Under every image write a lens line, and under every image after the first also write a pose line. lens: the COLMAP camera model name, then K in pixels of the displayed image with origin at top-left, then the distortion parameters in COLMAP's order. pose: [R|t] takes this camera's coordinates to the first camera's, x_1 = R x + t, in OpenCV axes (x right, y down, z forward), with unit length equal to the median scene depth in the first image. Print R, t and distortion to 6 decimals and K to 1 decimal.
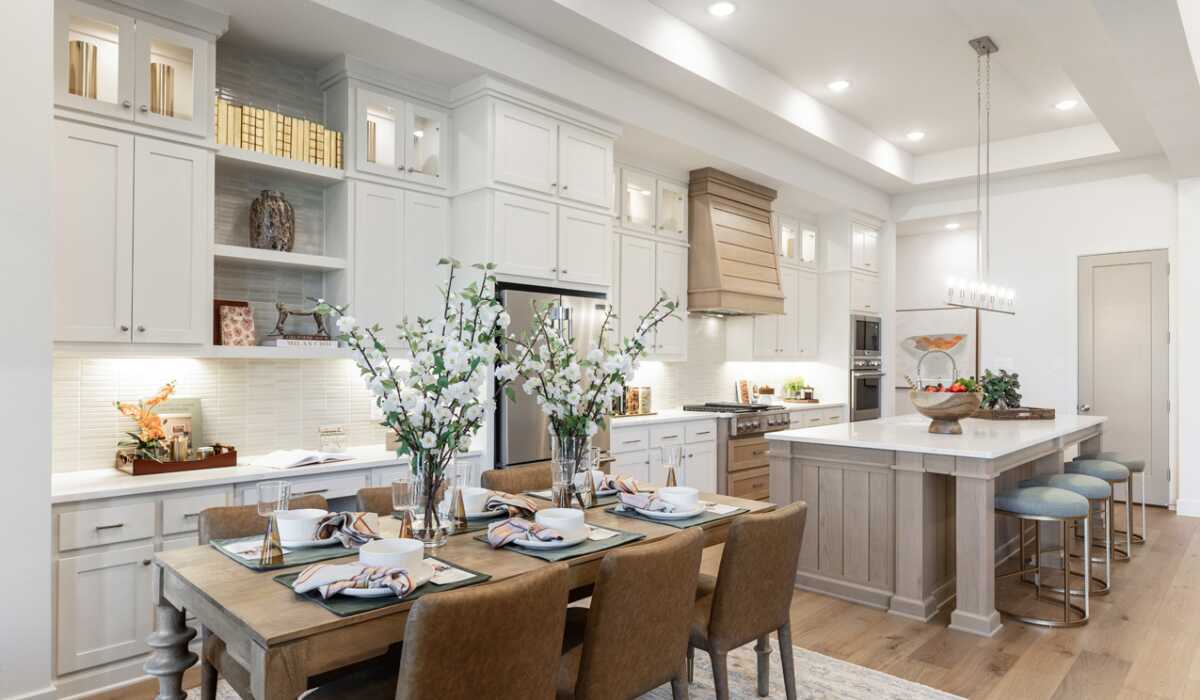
lens RADIAL K [[693.0, 0, 604.4], [0, 693.0, 356.4], [0, 0, 1]] dist [0.001203, 0.000552]
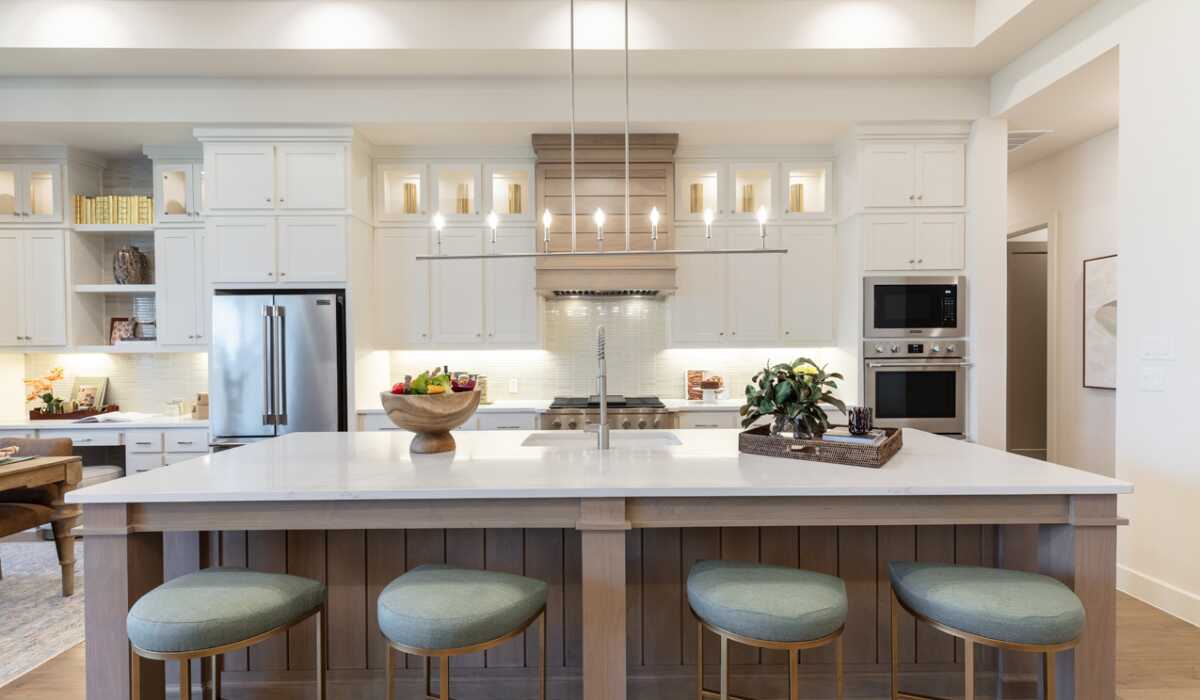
lens RADIAL K [[535.2, 0, 599.1], [0, 535.2, 357.2], [0, 0, 1]] dist [0.006465, 0.000068]
pose [[0.698263, -0.002243, -0.715838, 1.226493], [0.017173, 0.999760, 0.013618, 0.015091], [0.715635, -0.021802, 0.698134, 0.981617]]
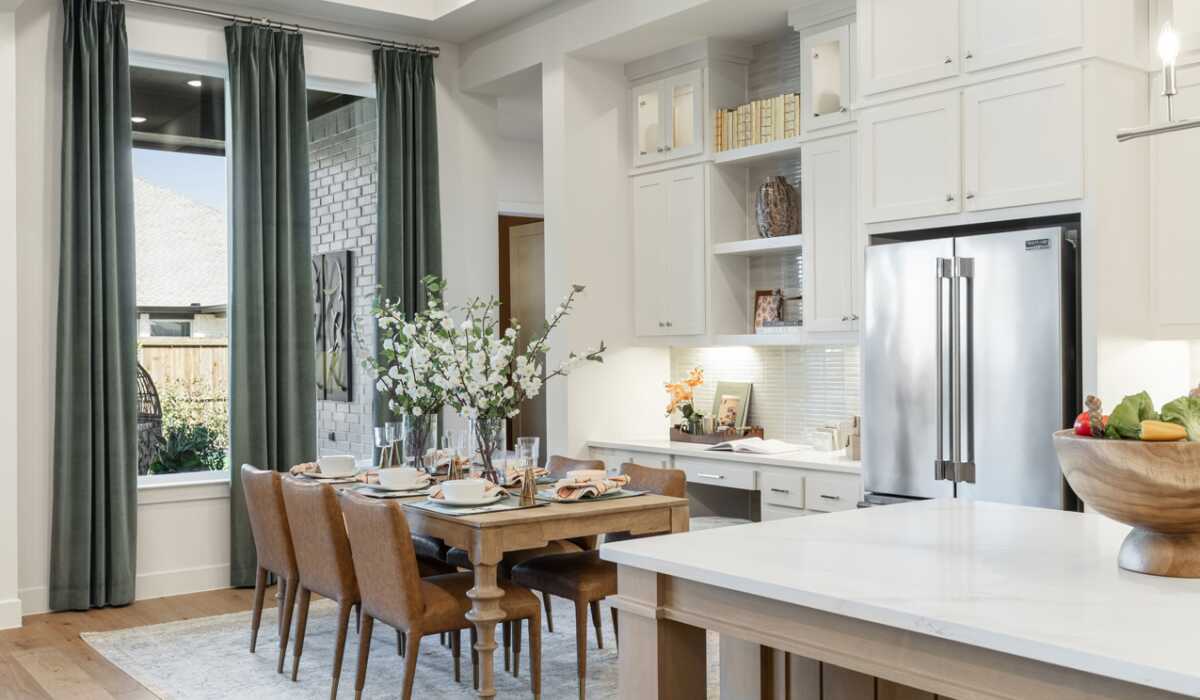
lens RADIAL K [[1149.8, 0, 606.6], [0, 1149.8, 343.1], [0, 0, 1]] dist [0.012473, 0.000000]
pose [[-0.153657, -0.008970, -0.988084, 1.274242], [0.016231, 0.999801, -0.011601, 0.015369], [0.987991, -0.017820, -0.153480, 1.095600]]
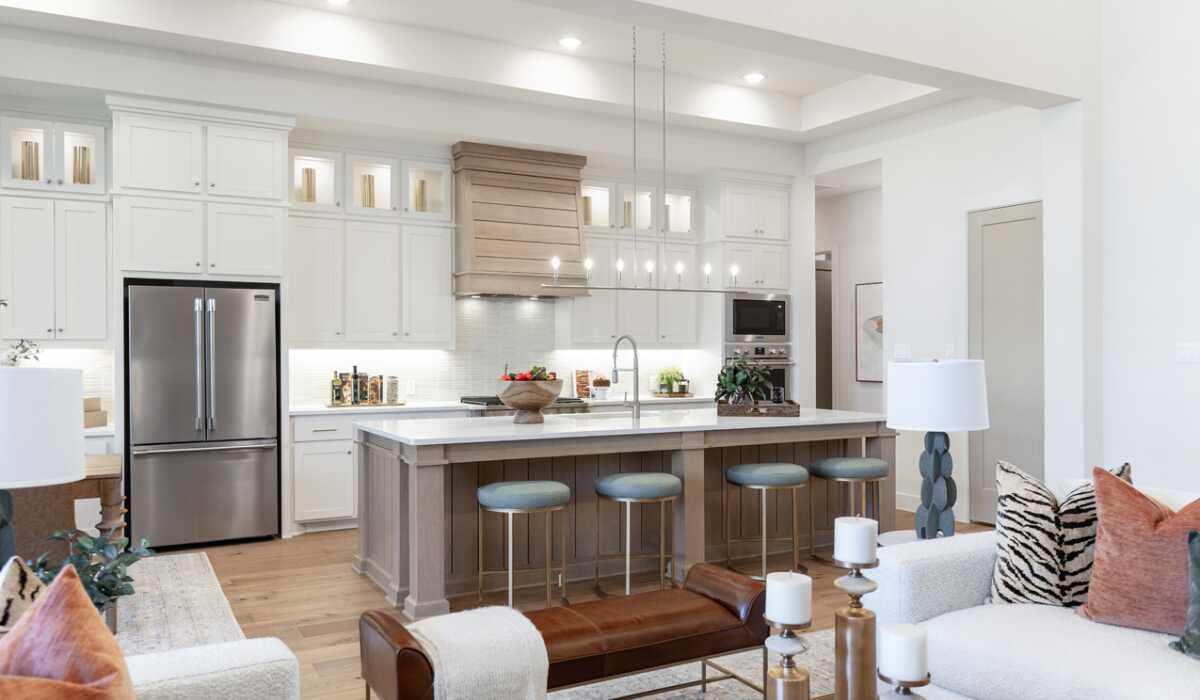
lens RADIAL K [[899.3, 0, 621.7], [0, 899.3, 338.8], [0, 0, 1]] dist [-0.002315, -0.003798]
pose [[0.960305, -0.008944, -0.278807, 1.194767], [0.007438, 0.999951, -0.006458, 0.003740], [0.278852, 0.004128, 0.960325, -0.172560]]
